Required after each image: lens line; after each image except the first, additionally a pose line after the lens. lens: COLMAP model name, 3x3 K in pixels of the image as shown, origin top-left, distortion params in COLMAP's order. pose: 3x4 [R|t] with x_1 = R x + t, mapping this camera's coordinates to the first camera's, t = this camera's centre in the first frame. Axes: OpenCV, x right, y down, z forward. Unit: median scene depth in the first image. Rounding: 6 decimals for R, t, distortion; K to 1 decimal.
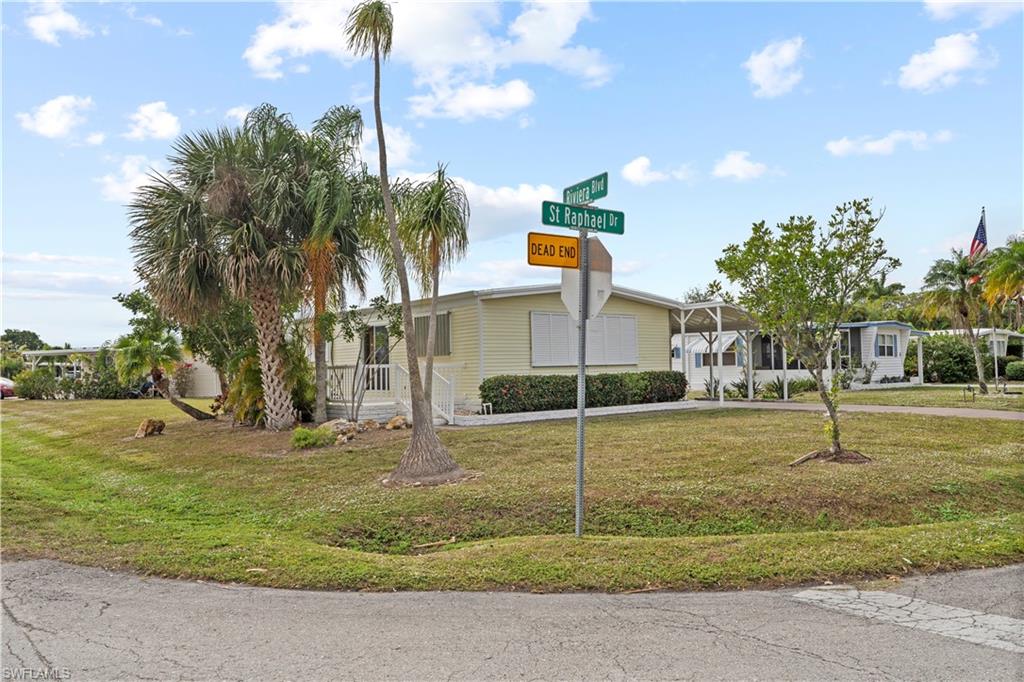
lens RADIAL K [[747.6, 0, 476.6], [0, 747.6, 340.3], [0, 0, 1]] dist [-0.000769, -0.000644]
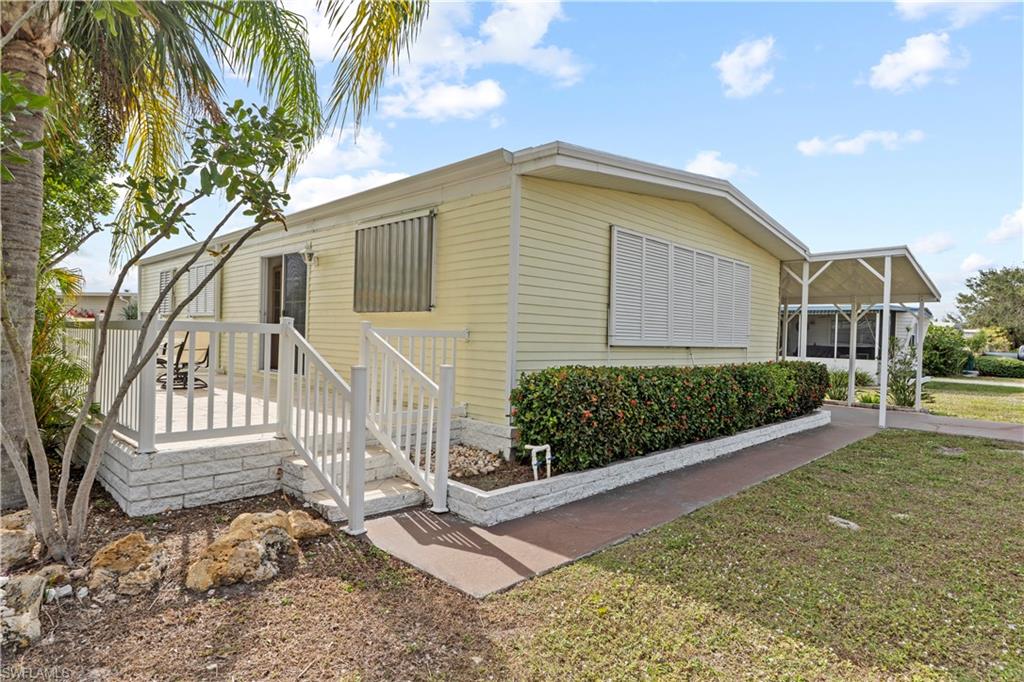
lens RADIAL K [[574.4, 0, 512.0], [0, 574.4, 341.0], [0, 0, 1]] dist [-0.000181, 0.000021]
pose [[0.990131, 0.040414, 0.134190, -0.033534], [-0.045026, 0.998489, 0.031510, 0.023658], [-0.132714, -0.037241, 0.990455, 0.657791]]
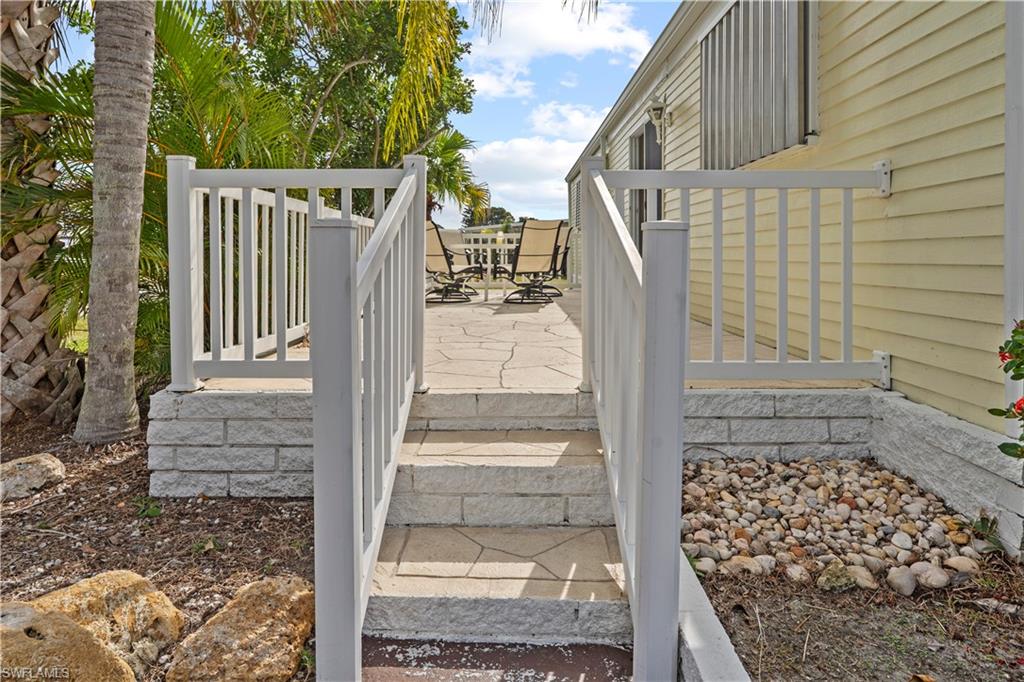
lens RADIAL K [[591.6, 0, 510.8], [0, 591.6, 258.8], [0, 0, 1]] dist [0.001143, 0.000302]
pose [[0.781794, 0.016049, -0.623331, 0.001702], [0.005425, 0.999456, 0.032537, 0.044368], [0.623514, -0.028819, 0.781281, 0.827738]]
